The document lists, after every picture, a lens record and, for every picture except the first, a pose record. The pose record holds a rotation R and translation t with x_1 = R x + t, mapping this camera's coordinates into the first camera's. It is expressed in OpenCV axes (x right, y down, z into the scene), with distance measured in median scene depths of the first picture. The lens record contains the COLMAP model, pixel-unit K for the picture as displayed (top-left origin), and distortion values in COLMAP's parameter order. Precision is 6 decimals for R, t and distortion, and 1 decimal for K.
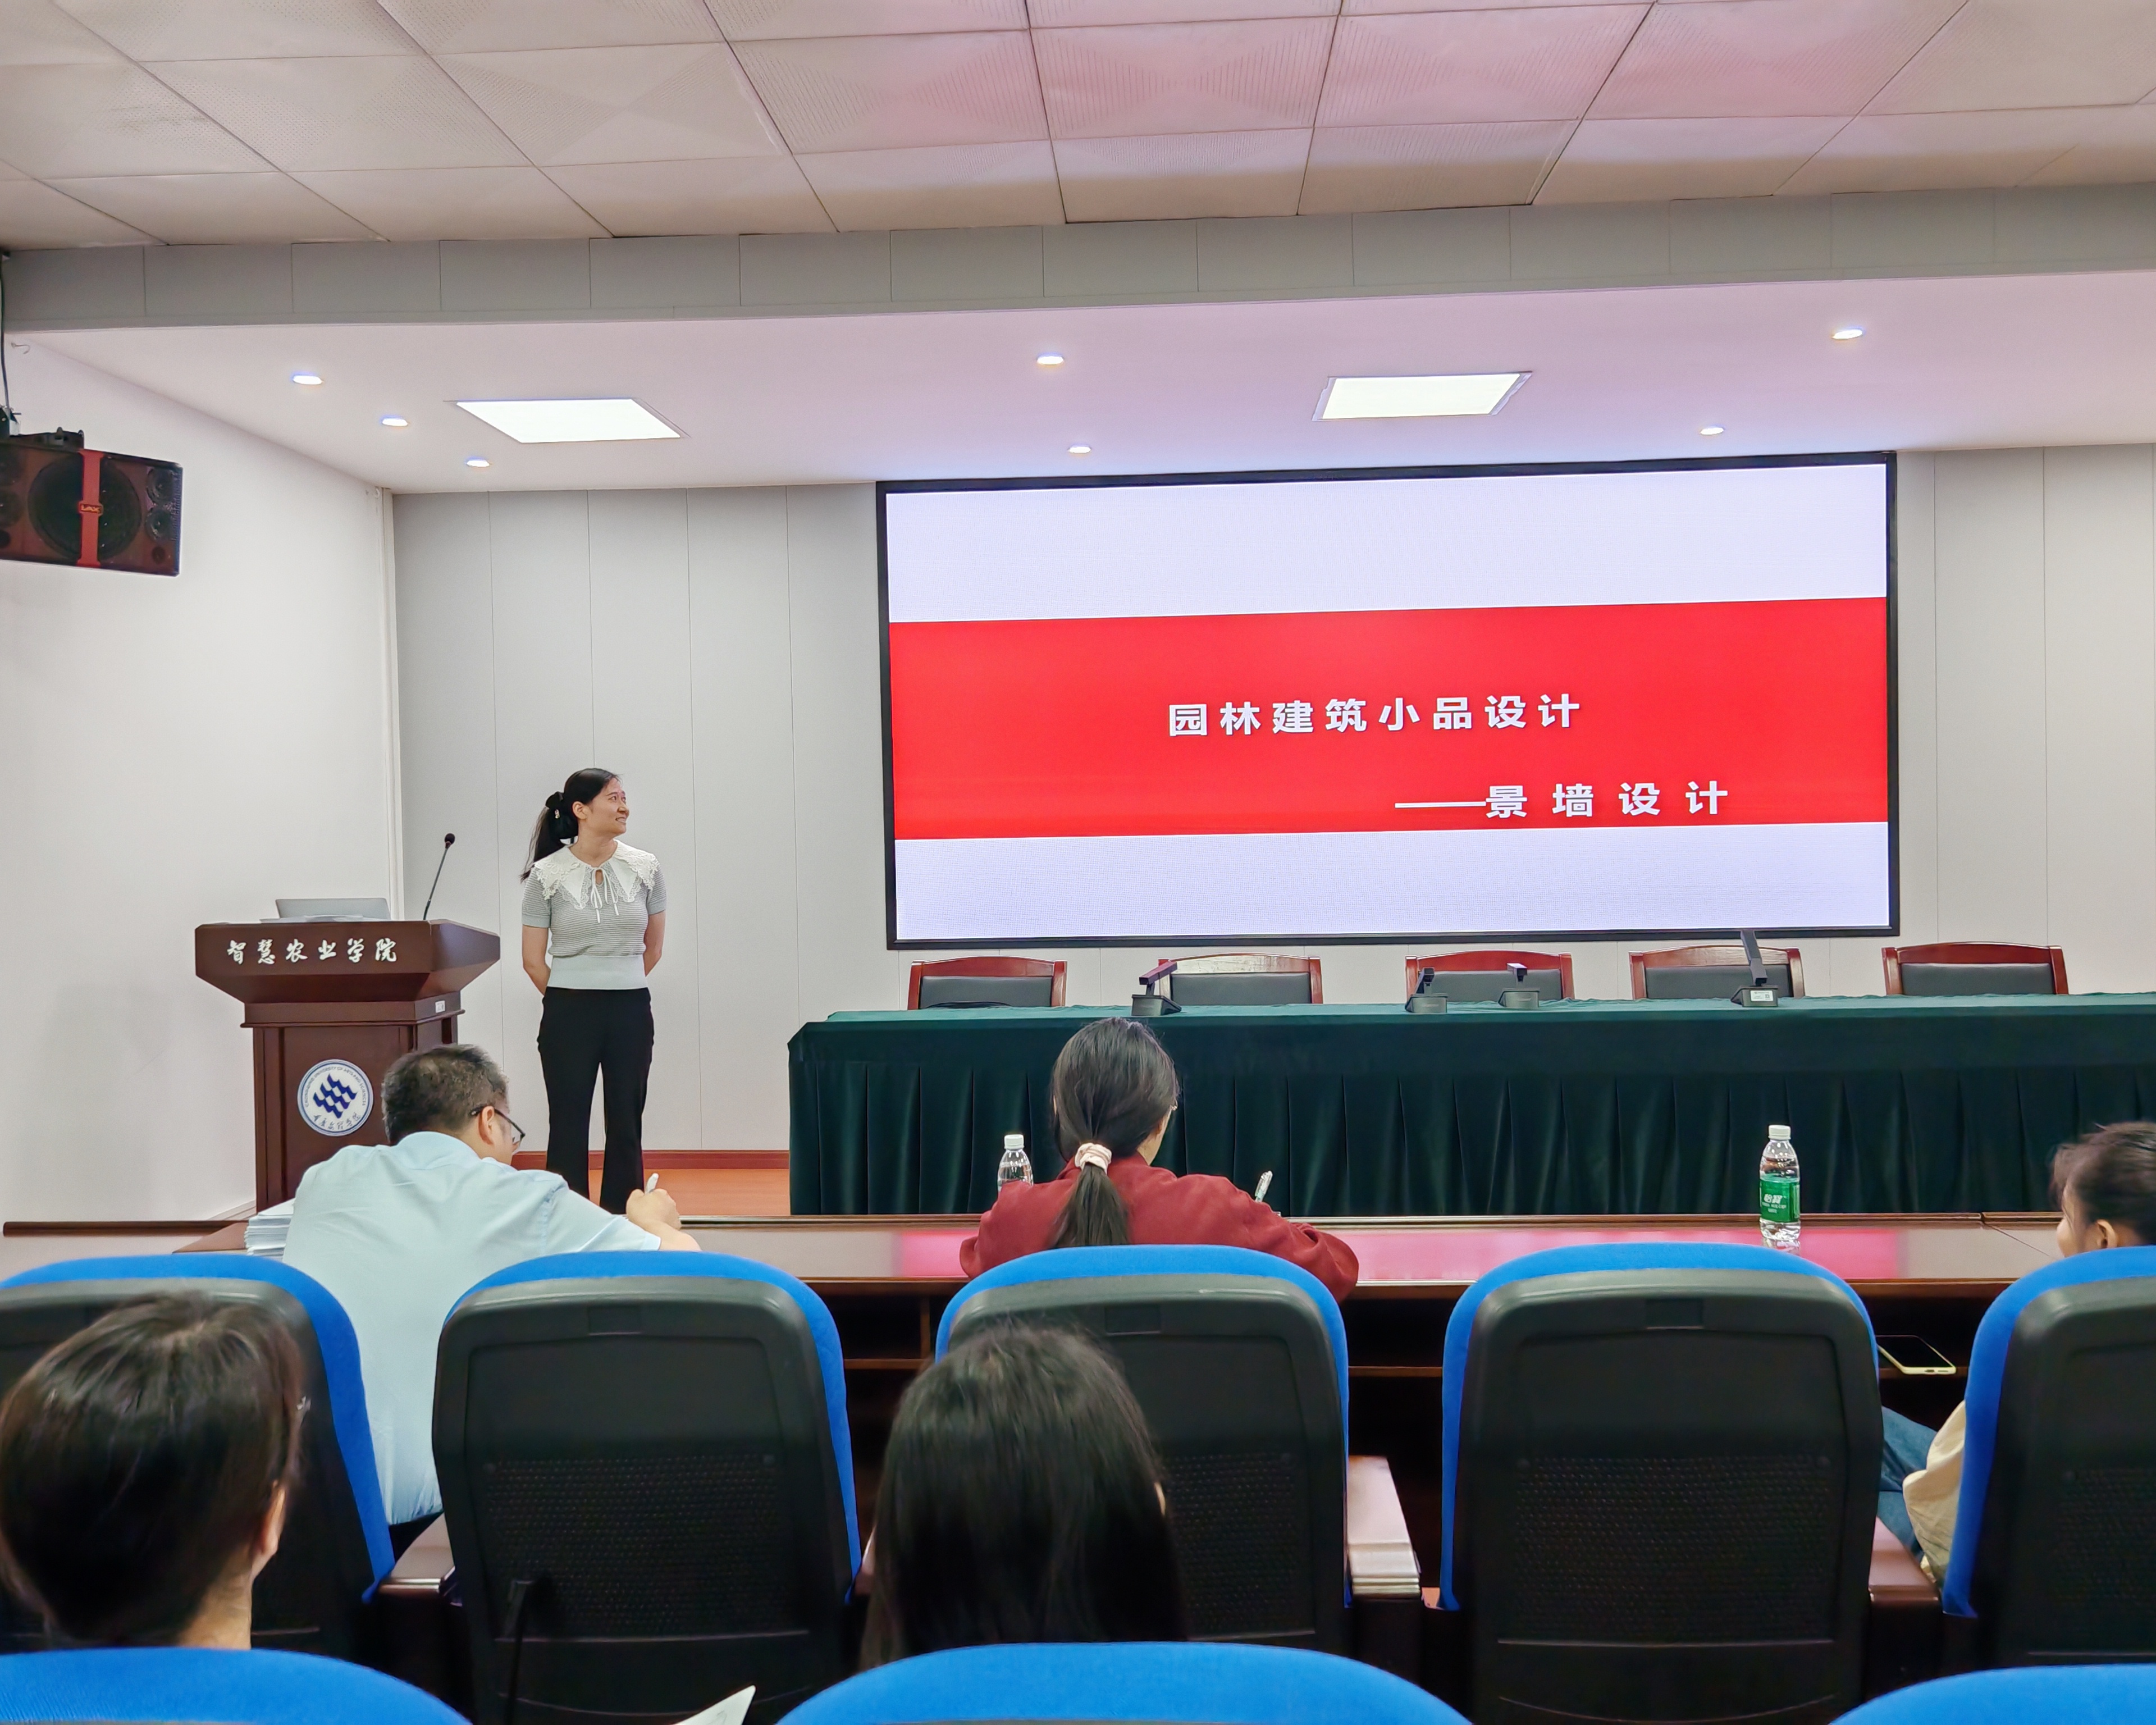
lens RADIAL K [[1809.6, 0, 1077.2], [0, 1809.6, 860.0], [0, 0, 1]] dist [0.062567, -0.058732]
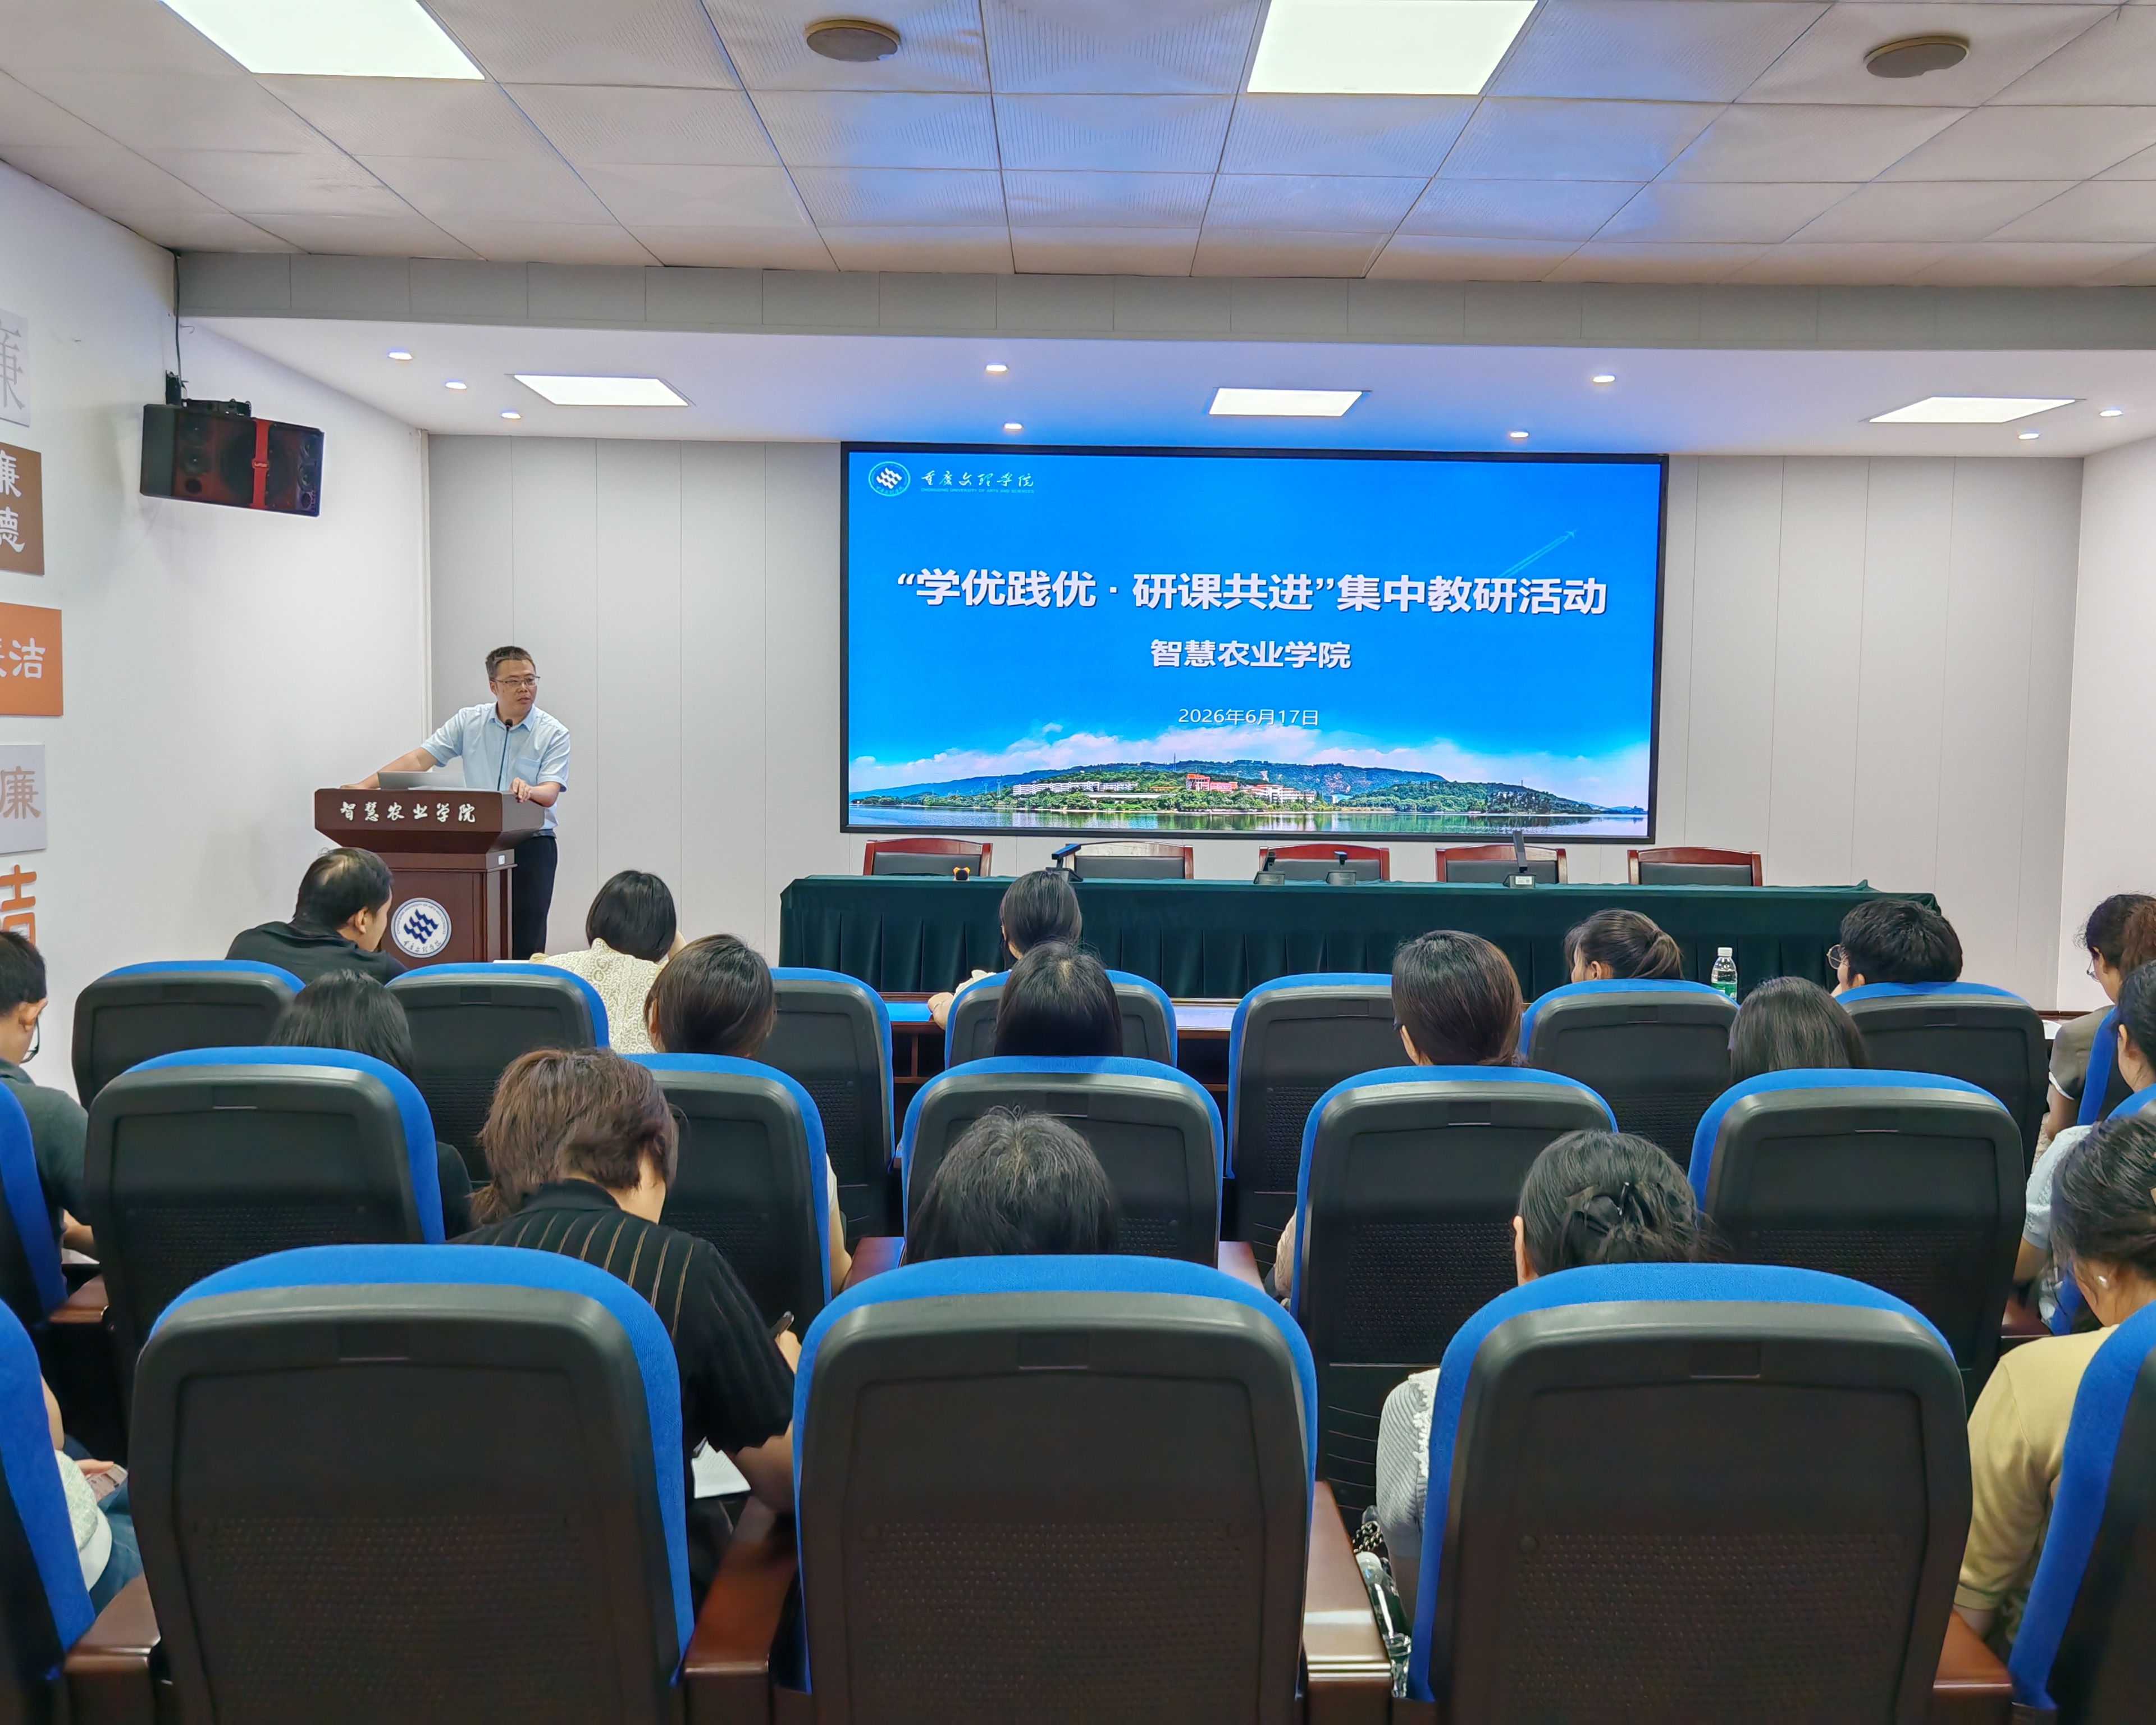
lens RADIAL K [[1809.6, 0, 1077.2], [0, 1809.6, 855.2], [0, 0, 1]] dist [0.062567, -0.058732]
pose [[0.997940, 0.028597, 0.057428, -0.022430], [-0.031141, 0.998550, 0.043913, 0.009080], [-0.056089, -0.045611, 0.997383, -0.299904]]
